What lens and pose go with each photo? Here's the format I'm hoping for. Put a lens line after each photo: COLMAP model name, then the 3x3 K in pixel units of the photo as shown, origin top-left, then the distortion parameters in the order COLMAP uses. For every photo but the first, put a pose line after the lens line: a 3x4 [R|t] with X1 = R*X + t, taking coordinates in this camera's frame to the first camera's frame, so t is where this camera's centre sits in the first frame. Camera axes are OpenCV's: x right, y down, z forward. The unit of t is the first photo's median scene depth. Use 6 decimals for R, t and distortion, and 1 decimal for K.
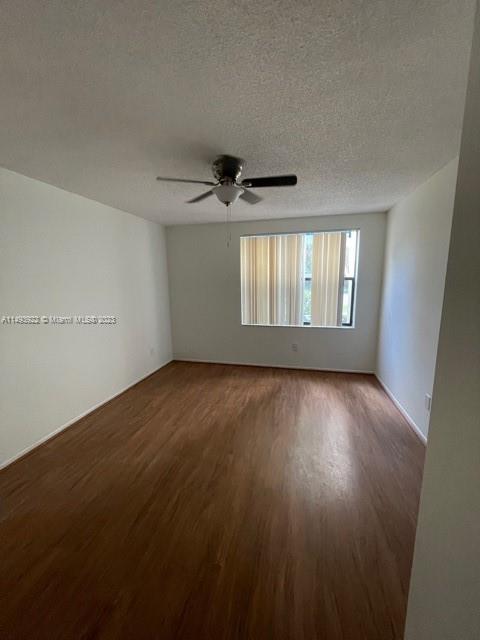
lens RADIAL K [[257.8, 0, 239.8], [0, 257.8, 320.2], [0, 0, 1]] dist [-0.003570, -0.000522]
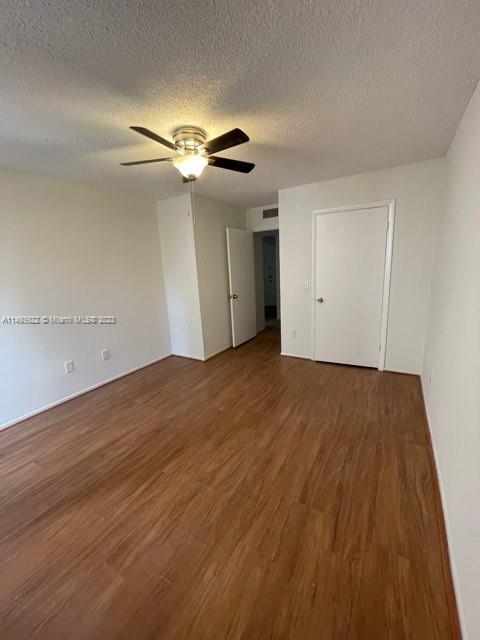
lens RADIAL K [[257.8, 0, 240.0], [0, 257.8, 319.7], [0, 0, 1]] dist [-0.003570, -0.000522]
pose [[-0.953045, -0.001757, 0.302823, -0.349869], [0.111225, 0.928060, 0.355434, -0.195211], [-0.281663, 0.372426, -0.884288, 1.375328]]
